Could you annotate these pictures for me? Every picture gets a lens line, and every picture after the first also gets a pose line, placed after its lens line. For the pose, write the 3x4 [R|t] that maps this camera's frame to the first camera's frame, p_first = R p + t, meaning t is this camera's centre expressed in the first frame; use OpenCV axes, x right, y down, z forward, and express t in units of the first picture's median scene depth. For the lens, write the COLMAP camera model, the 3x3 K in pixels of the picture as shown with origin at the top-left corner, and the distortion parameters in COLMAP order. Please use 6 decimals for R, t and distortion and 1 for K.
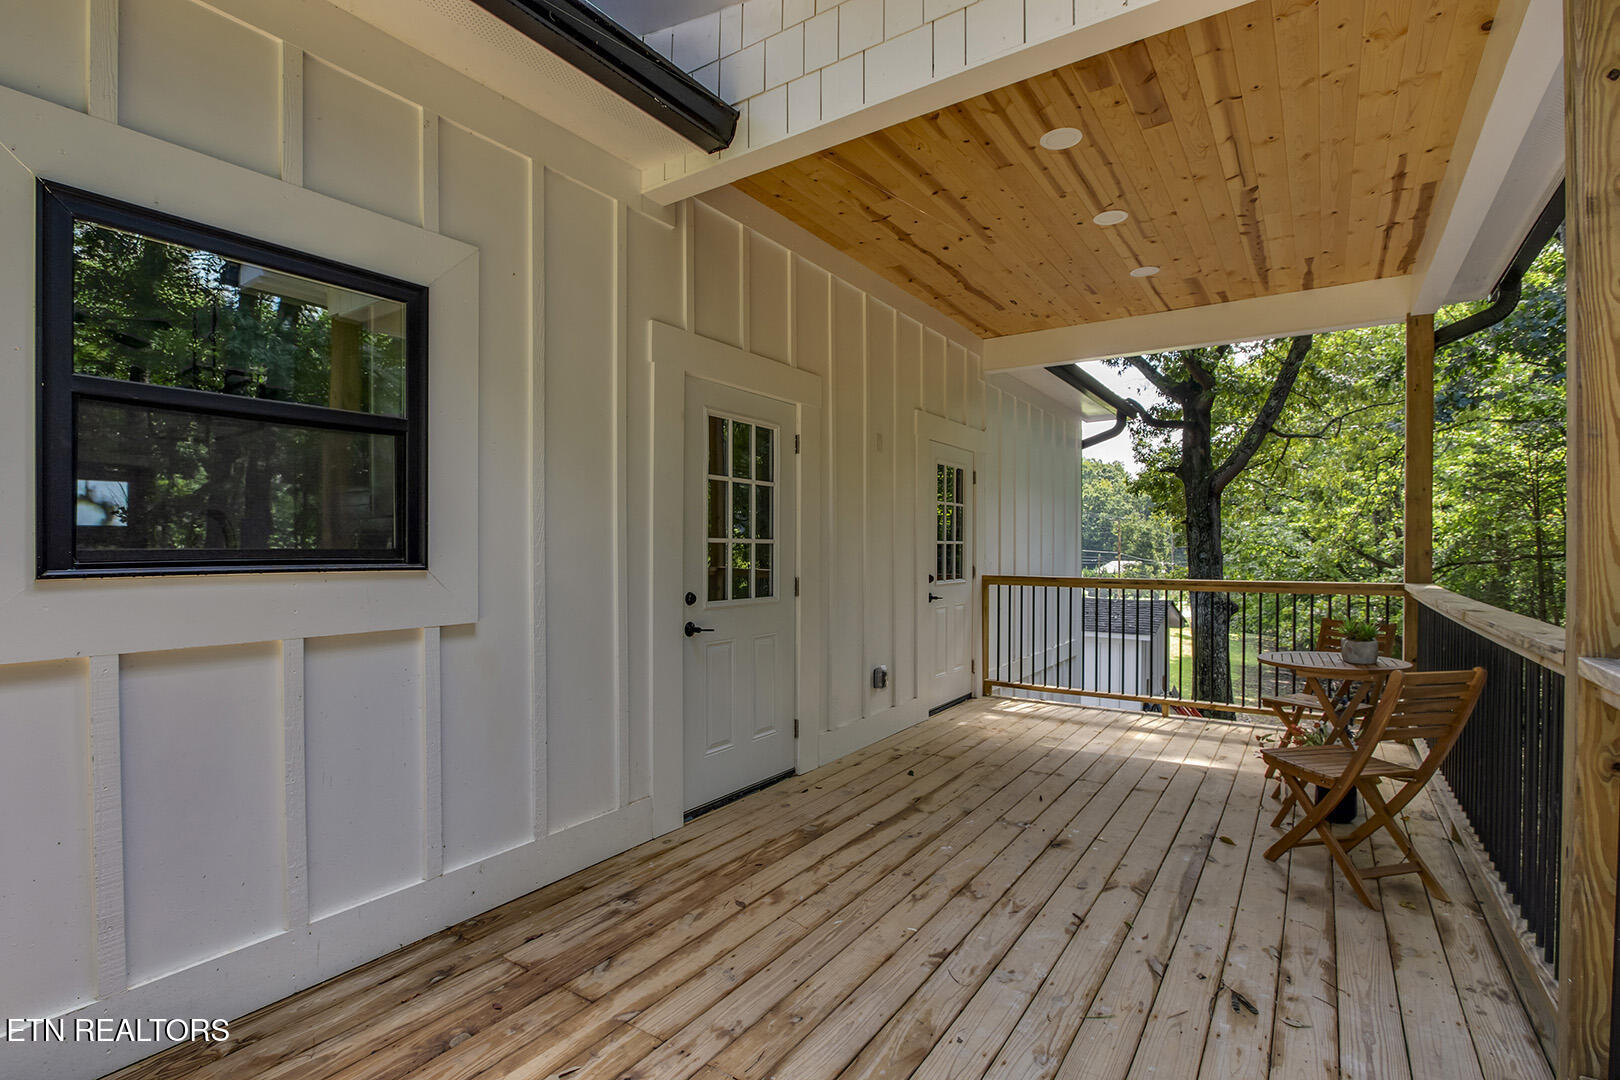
lens RADIAL K [[752.4, 0, 810.9], [0, 752.4, 547.8], [0, 0, 1]] dist [-0.019550, 0.000162]
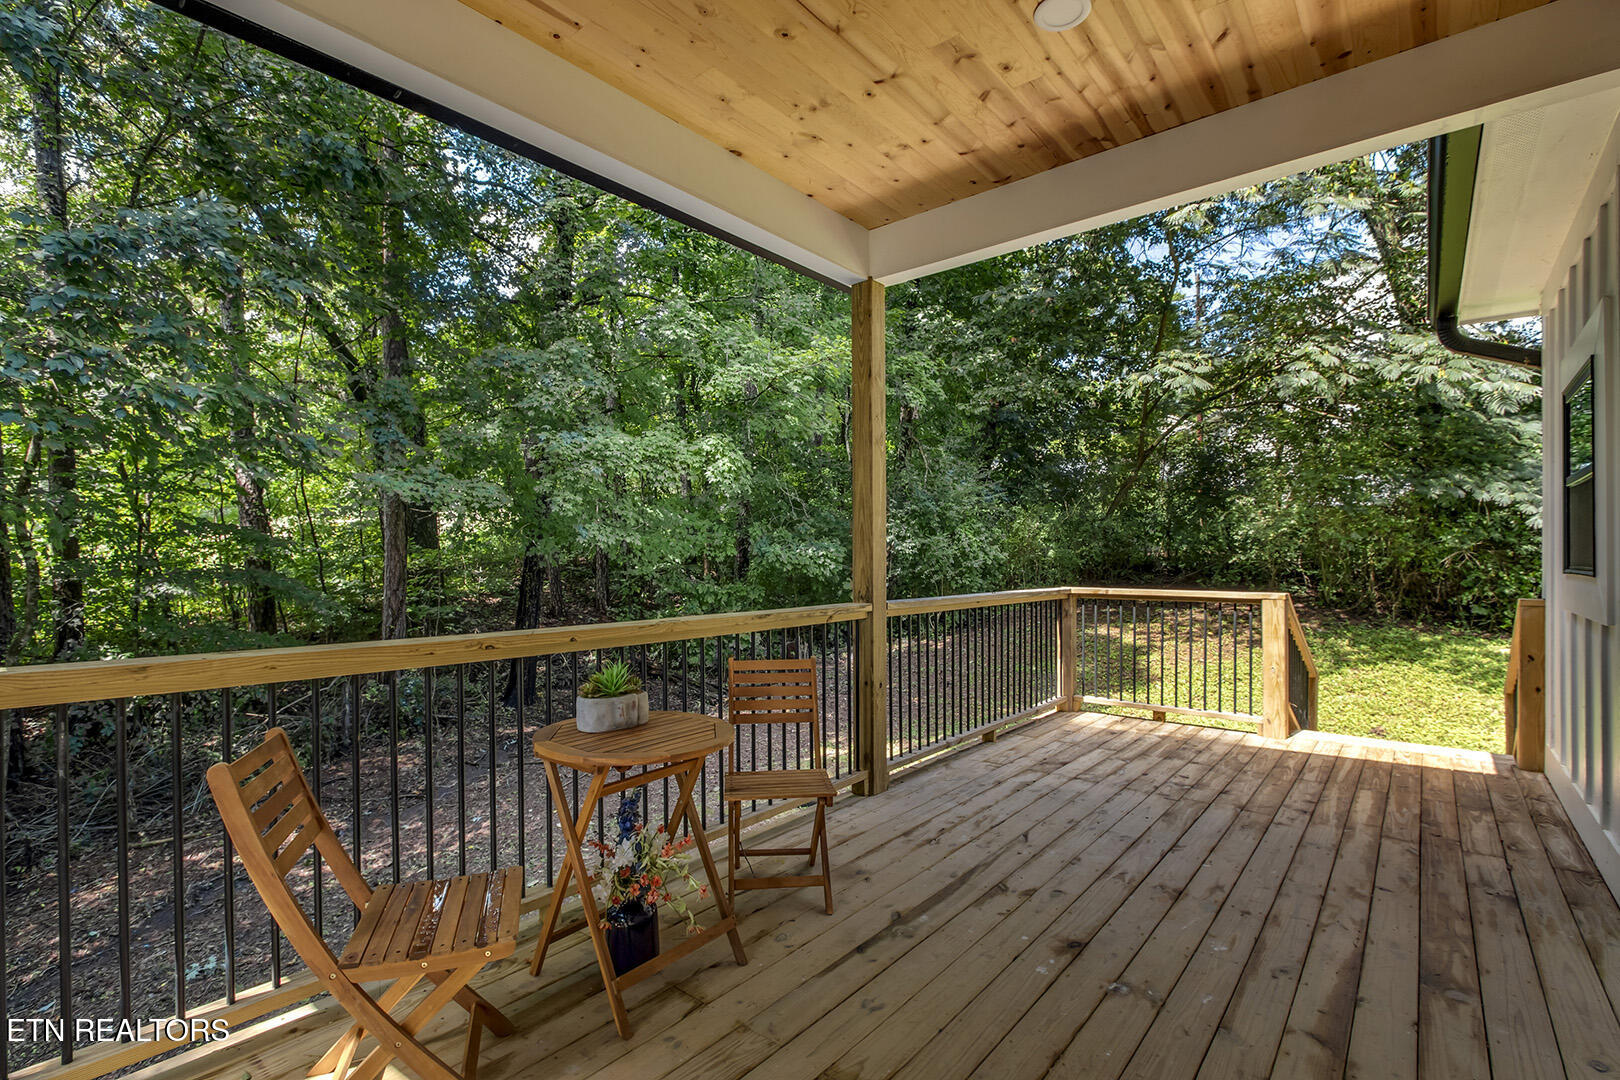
lens RADIAL K [[752.4, 0, 807.4], [0, 752.4, 549.9], [0, 0, 1]] dist [-0.019550, 0.000162]
pose [[-0.994961, 0.000209, 0.100266, 0.466214], [-0.000919, 0.999937, -0.011197, -0.002619], [-0.100262, -0.011233, -0.994898, 1.597518]]
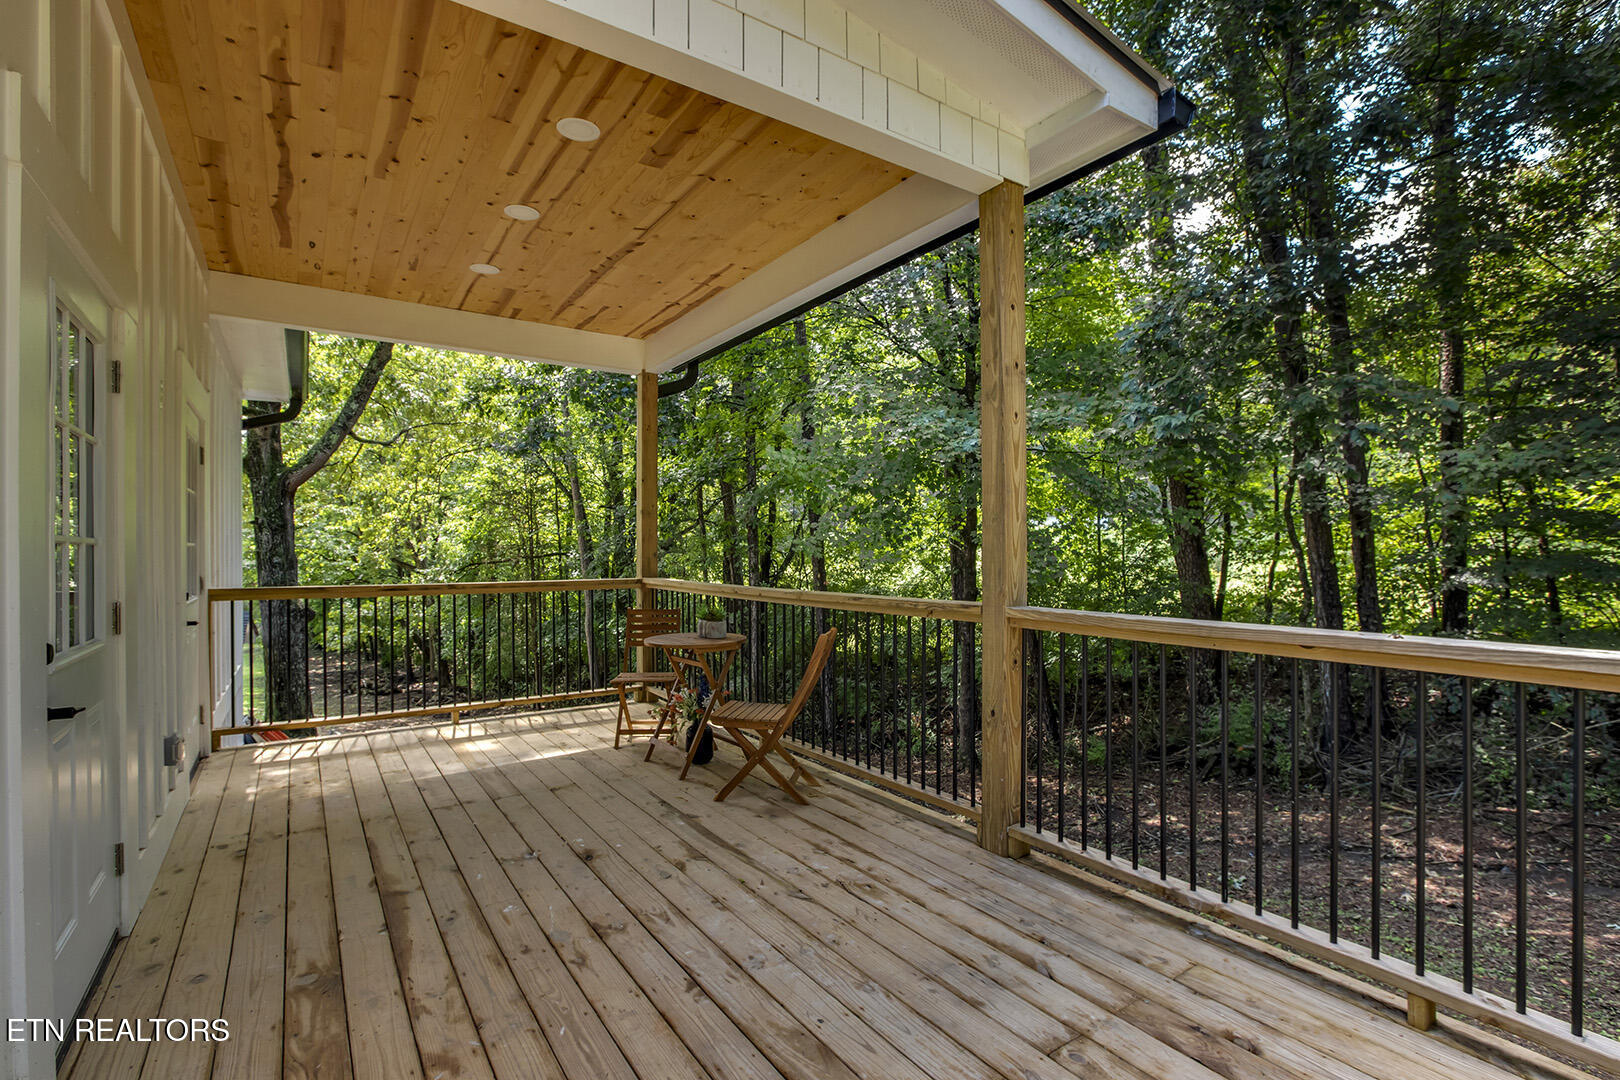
lens RADIAL K [[752.4, 0, 808.9], [0, 752.4, 548.3], [0, 0, 1]] dist [-0.019550, 0.000162]
pose [[0.369878, -0.000256, 0.929080, -0.415318], [0.003562, 0.999993, -0.001142, -0.001159], [-0.929073, 0.003732, 0.369877, 0.331589]]
